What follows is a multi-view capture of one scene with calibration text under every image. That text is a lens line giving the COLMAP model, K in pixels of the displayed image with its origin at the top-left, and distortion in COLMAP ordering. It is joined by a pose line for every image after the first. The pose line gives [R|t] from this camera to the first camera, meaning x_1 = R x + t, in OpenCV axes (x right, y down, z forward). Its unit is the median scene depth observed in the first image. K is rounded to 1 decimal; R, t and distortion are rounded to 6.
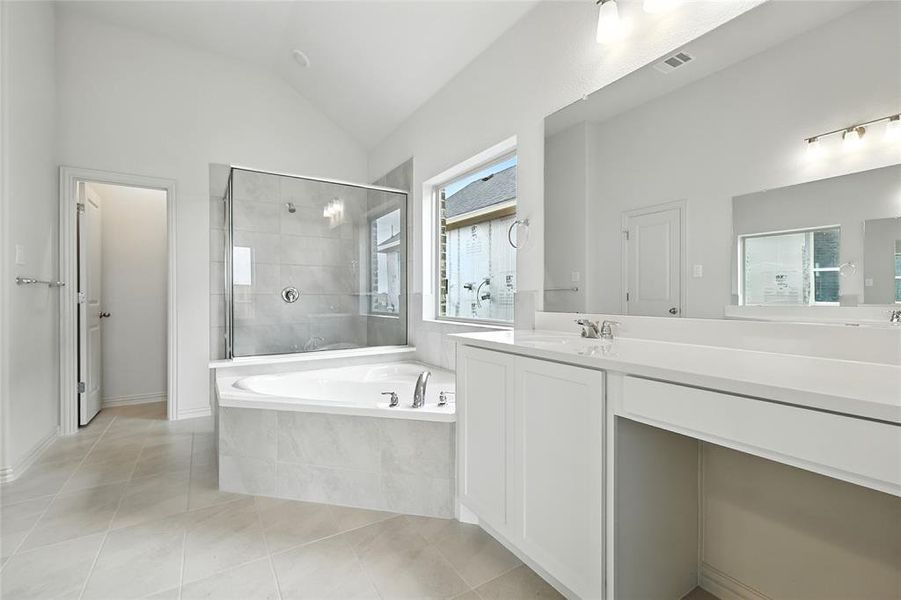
lens RADIAL K [[397.2, 0, 452.1], [0, 397.2, 297.8], [0, 0, 1]] dist [0.005298, -0.000108]
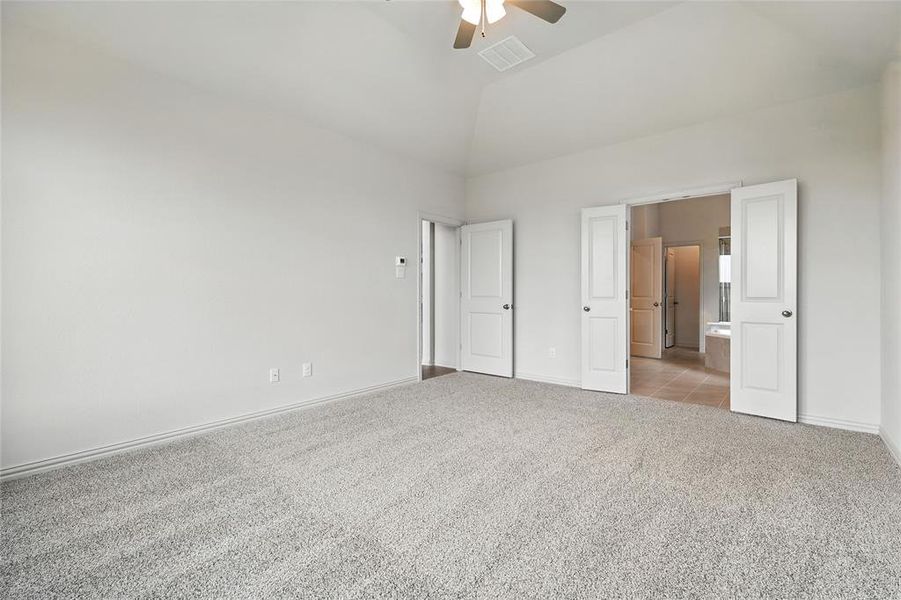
lens RADIAL K [[397.2, 0, 444.5], [0, 397.2, 302.2], [0, 0, 1]] dist [0.005298, -0.000108]
pose [[0.284003, 0.017178, -0.958669, 1.282487], [0.007026, 0.999775, 0.019996, -0.018617], [0.958798, -0.012415, 0.283819, -1.248385]]
